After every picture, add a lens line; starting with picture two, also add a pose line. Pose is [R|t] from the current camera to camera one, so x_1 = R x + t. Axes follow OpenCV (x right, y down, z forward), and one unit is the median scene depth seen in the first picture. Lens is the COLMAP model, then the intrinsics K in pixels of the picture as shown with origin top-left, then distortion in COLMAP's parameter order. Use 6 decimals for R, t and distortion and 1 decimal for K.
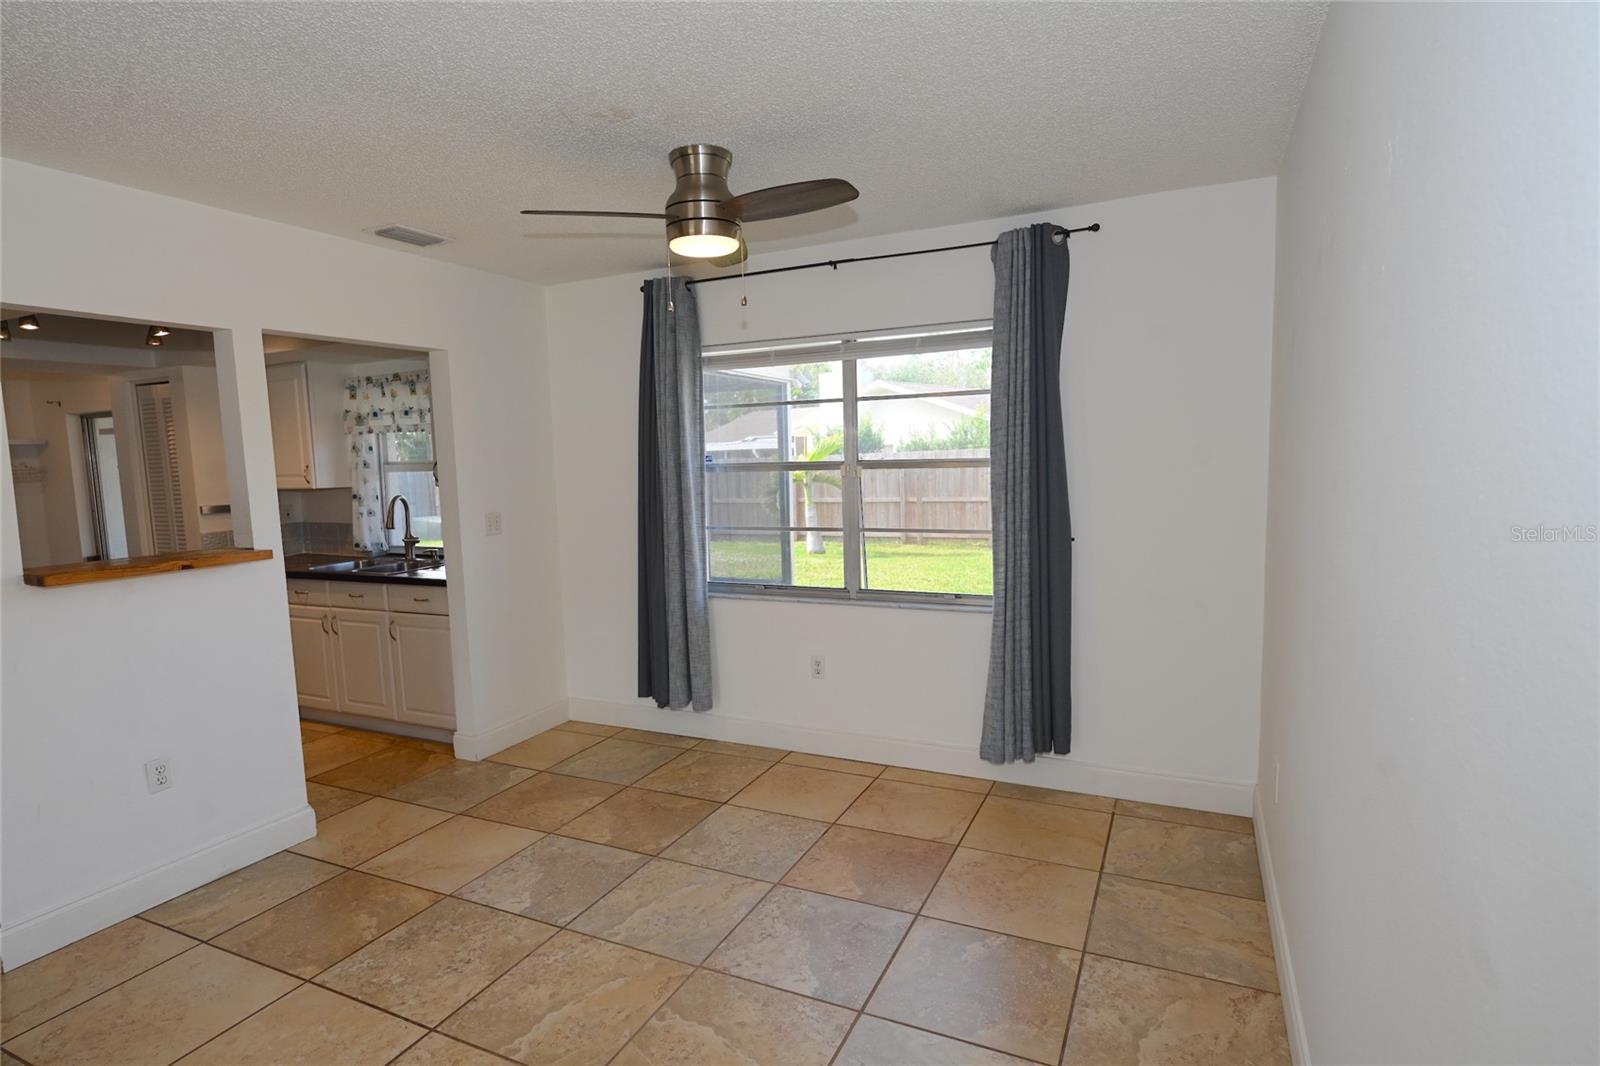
lens RADIAL K [[824.8, 0, 800.2], [0, 824.8, 537.1], [0, 0, 1]] dist [-0.001184, -0.000702]
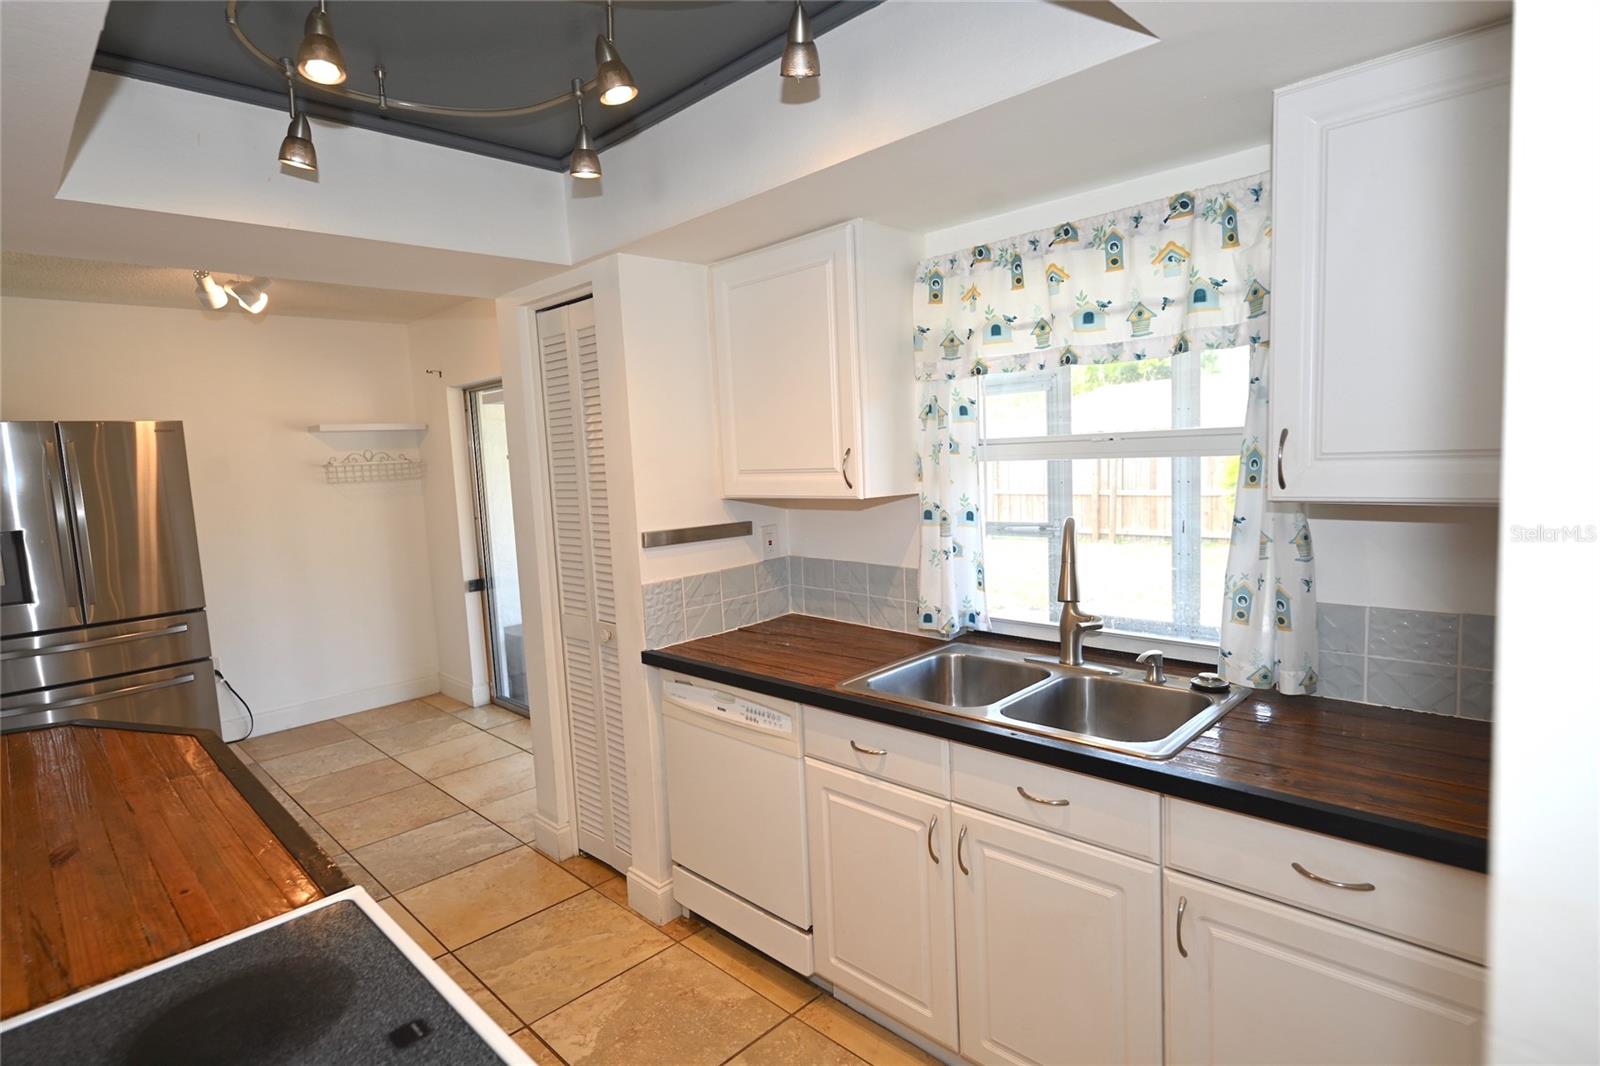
lens RADIAL K [[830.8, 0, 800.0], [0, 830.8, 533.0], [0, 0, 1]] dist [-0.001218, -0.000872]
pose [[0.941972, 0.018148, -0.335201, -0.457130], [-0.014201, 0.999798, 0.014222, -0.045106], [0.335391, -0.008637, 0.942039, 0.540015]]
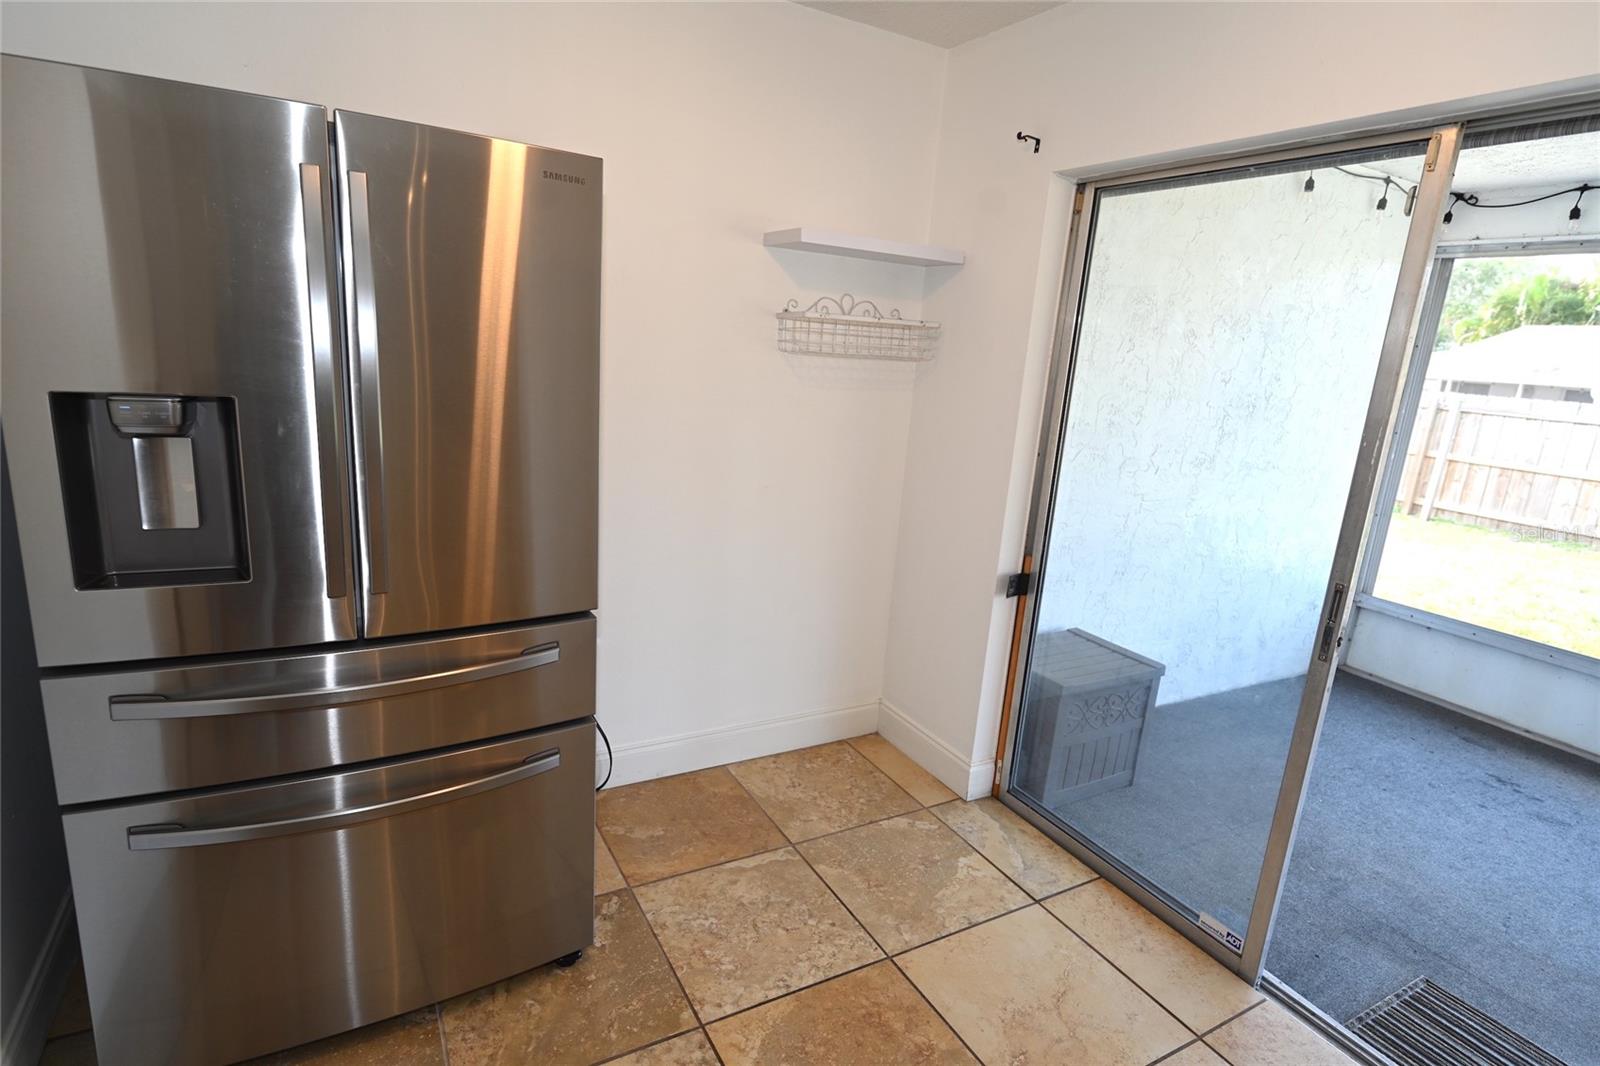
lens RADIAL K [[803.7, 0, 800.0], [0, 803.7, 533.0], [0, 0, 1]] dist [-0.041951, -0.000427]
pose [[0.816258, 0.218573, -0.534743, -1.010353], [-0.148195, 0.973909, 0.171868, -0.059076], [0.558357, -0.061043, 0.827352, 0.869168]]
